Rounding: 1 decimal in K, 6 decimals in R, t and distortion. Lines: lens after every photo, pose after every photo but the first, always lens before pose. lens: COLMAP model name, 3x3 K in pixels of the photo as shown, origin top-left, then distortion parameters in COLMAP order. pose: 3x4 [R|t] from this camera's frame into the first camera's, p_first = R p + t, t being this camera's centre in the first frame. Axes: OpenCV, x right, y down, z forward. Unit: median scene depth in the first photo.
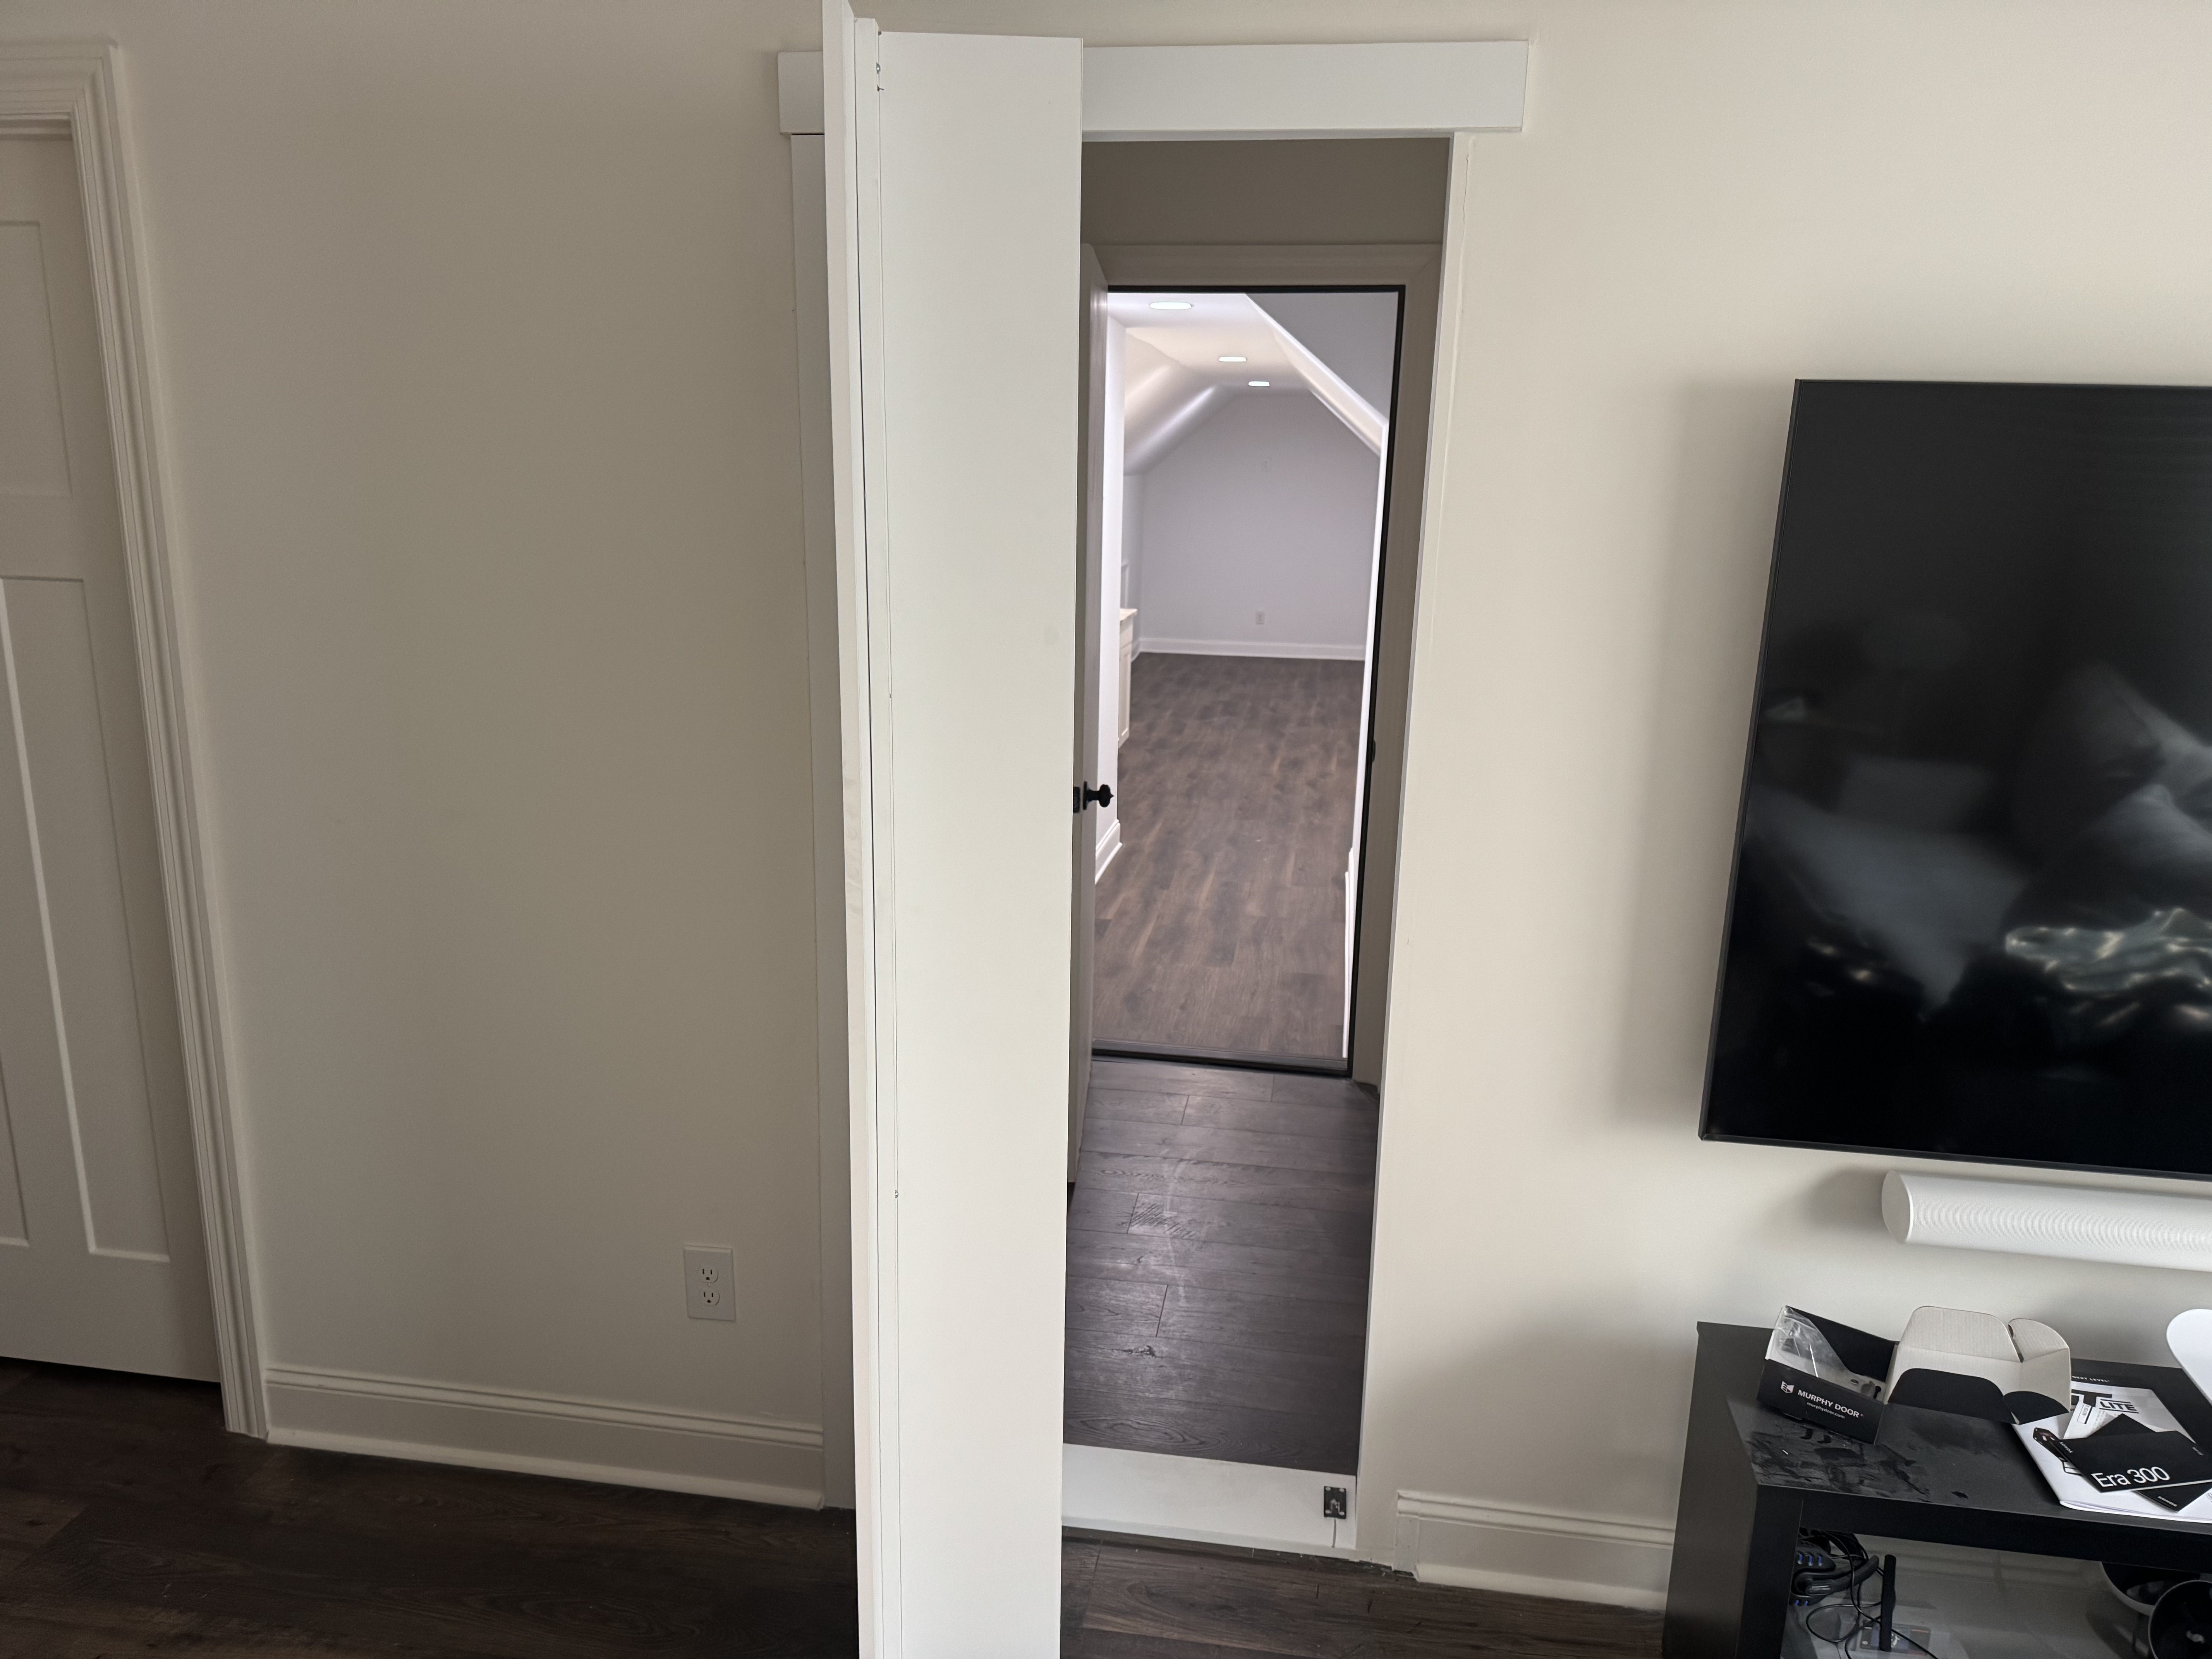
lens RADIAL K [[1553.6, 0, 1106.0], [0, 1553.6, 829.5], [0, 0, 1]] dist [0.022788, -0.001545]
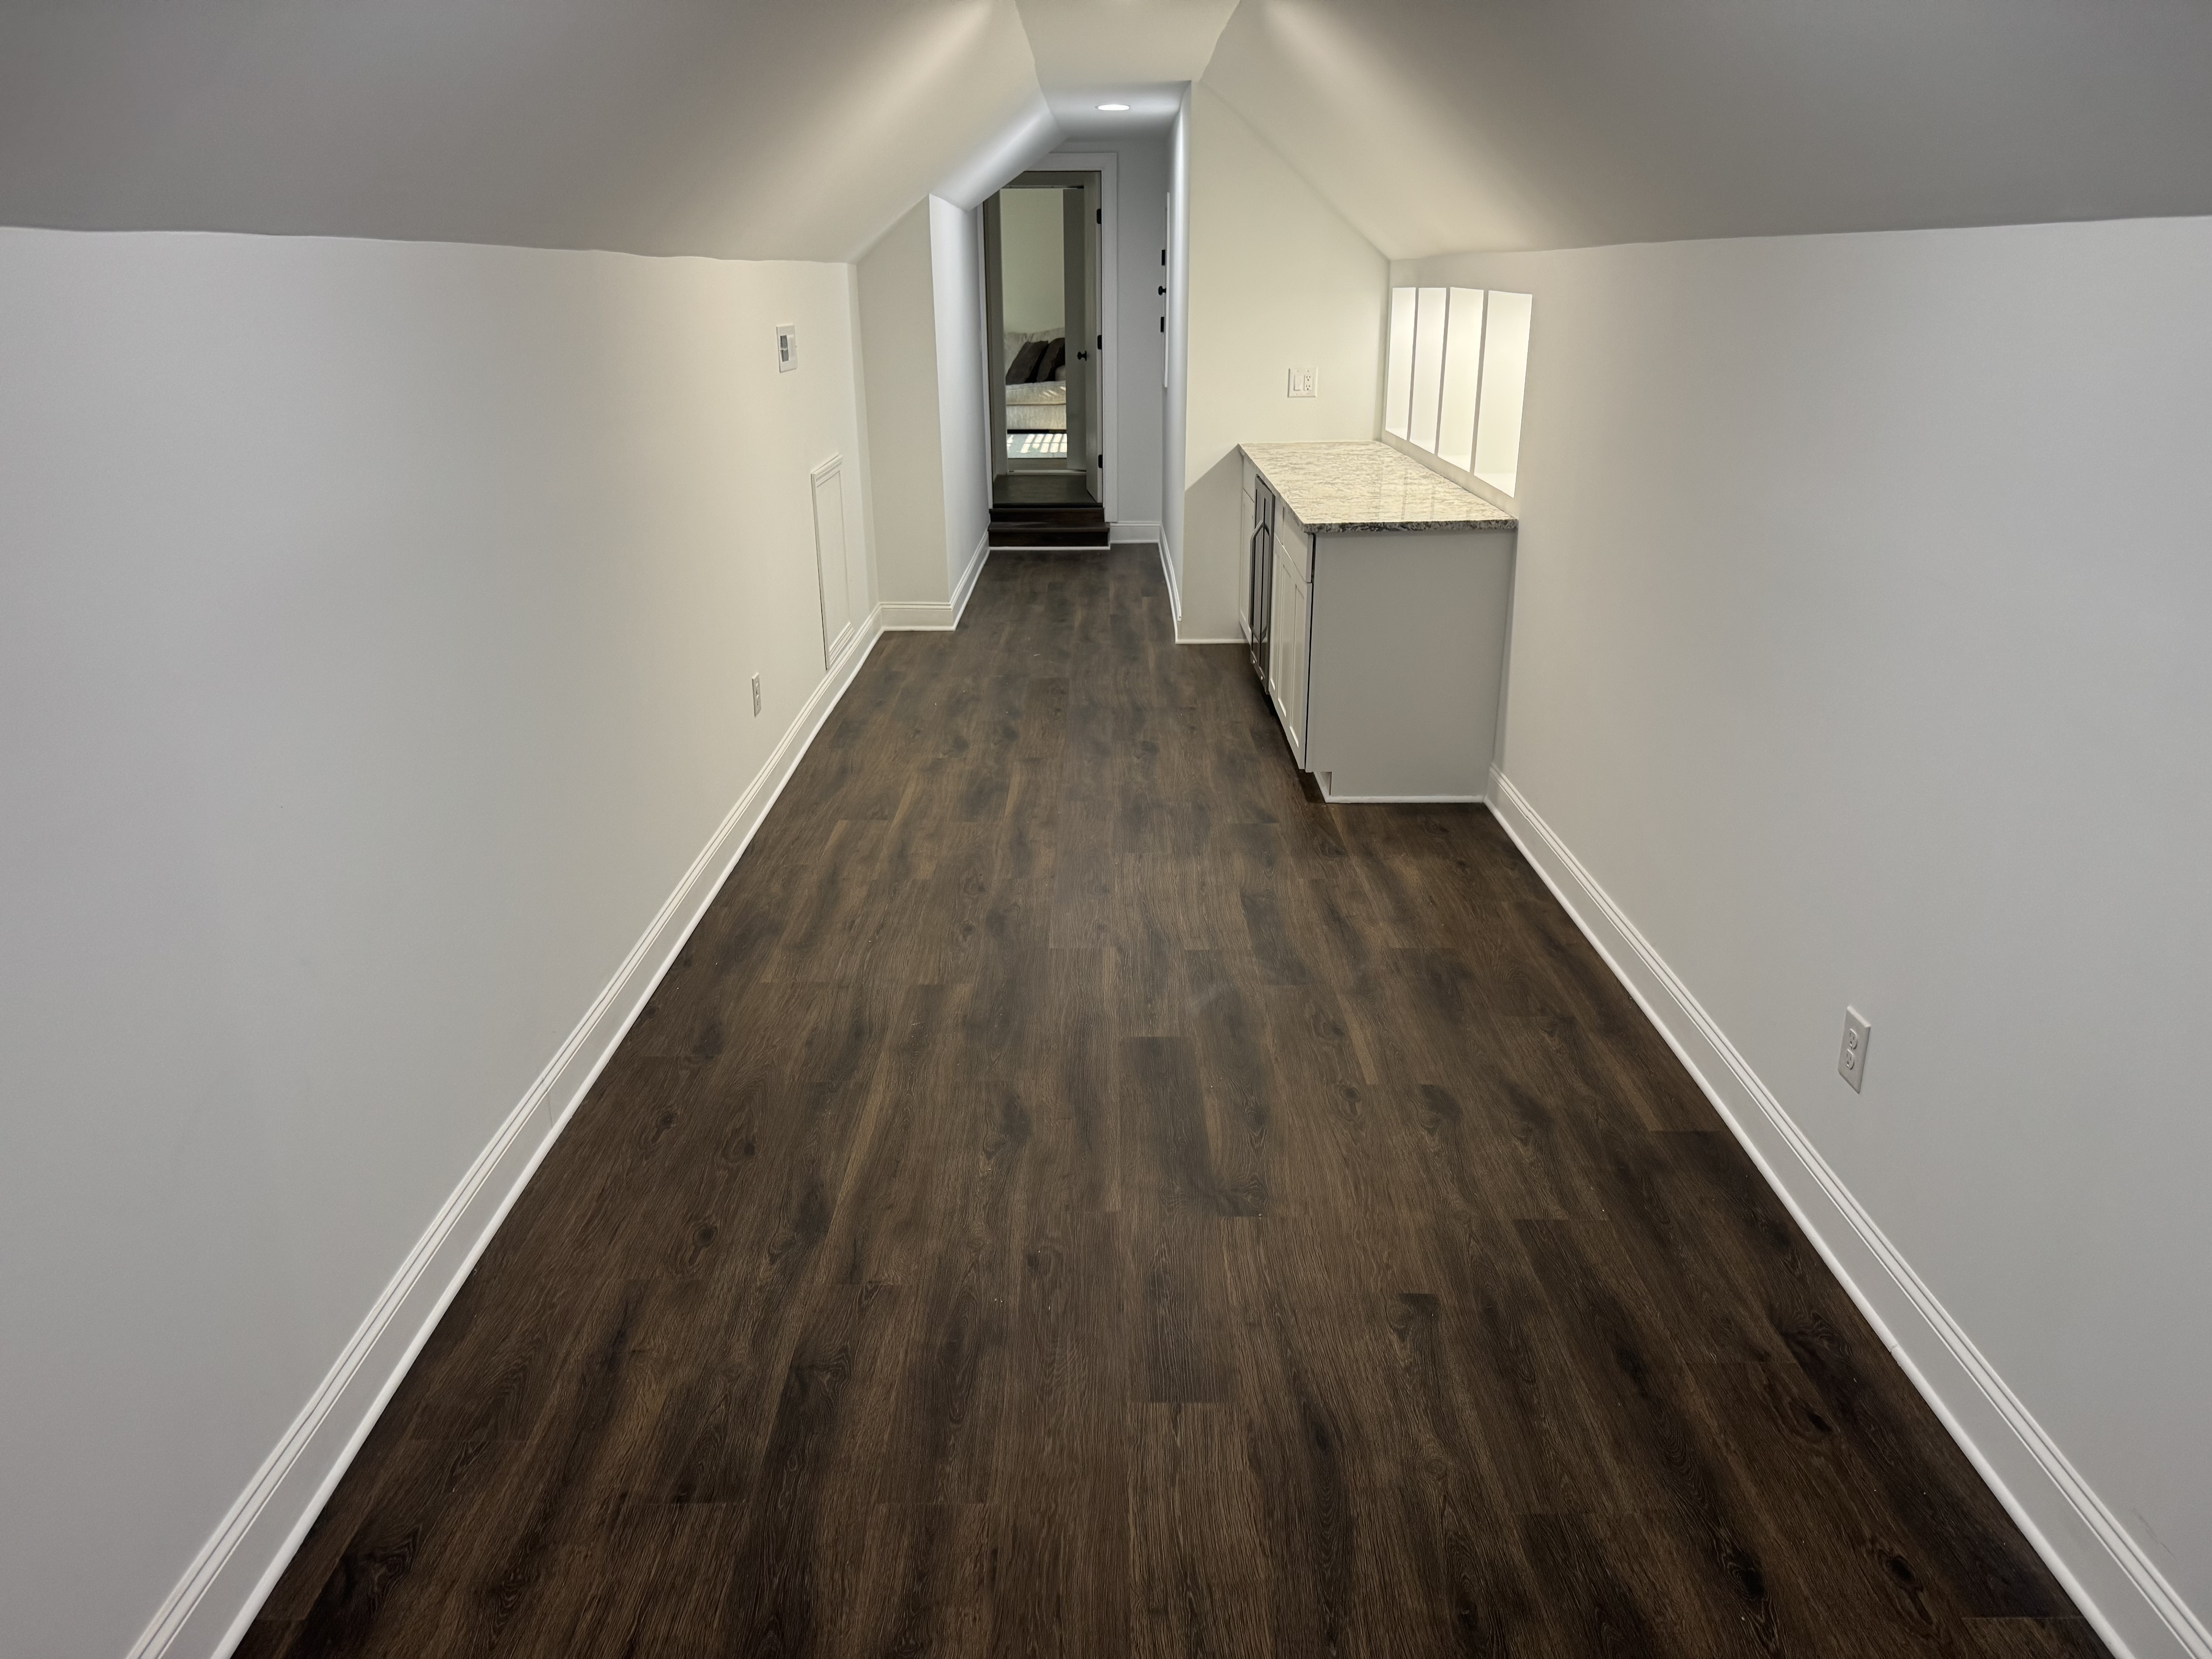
lens RADIAL K [[1553.6, 0, 1106.0], [0, 1553.6, 829.5], [0, 0, 1]] dist [0.022788, -0.001545]
pose [[-0.988334, 0.039143, -0.147189, 0.057369], [-0.046302, 0.843449, 0.535210, -0.117171], [0.145096, 0.535781, -0.831797, 0.531325]]
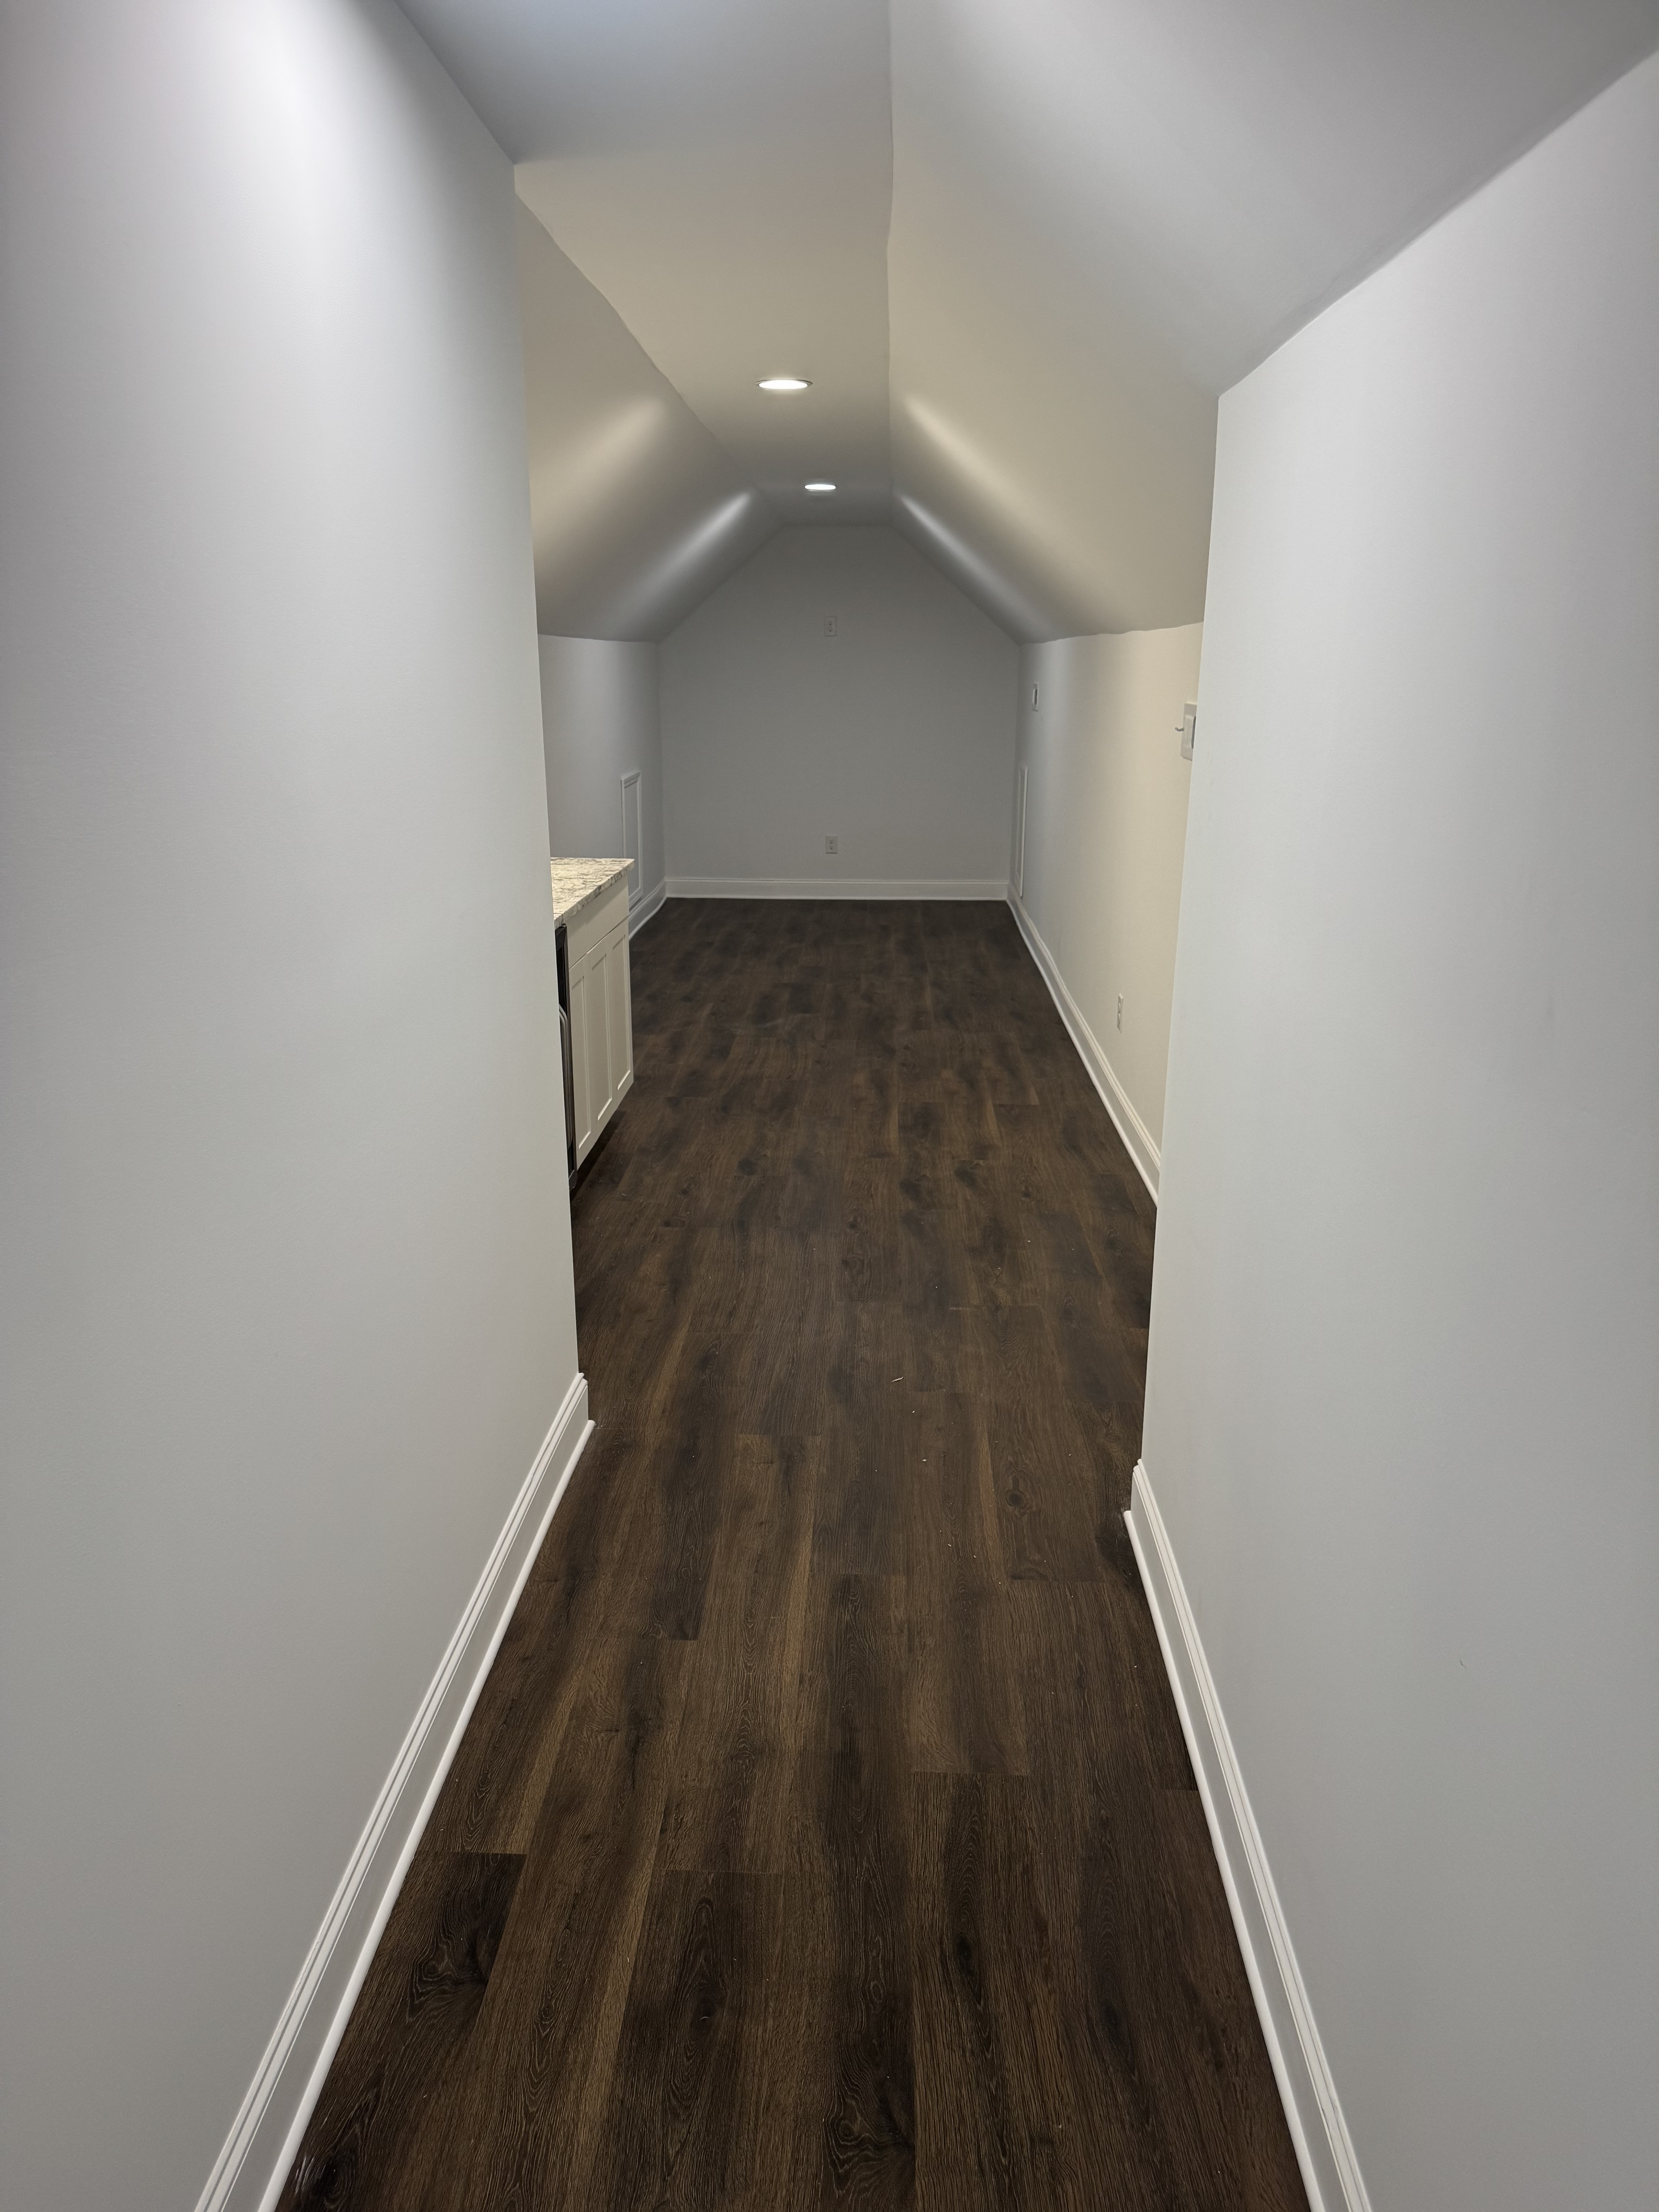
lens RADIAL K [[1553.6, 0, 829.5], [0, 1553.6, 1106.0], [0, 0, 1]] dist [0.022788, -0.001545]
pose [[0.993468, -0.046377, 0.104265, 0.009766], [0.041792, 0.998079, 0.045737, -0.027579], [-0.106186, -0.041081, 0.993497, 0.158015]]
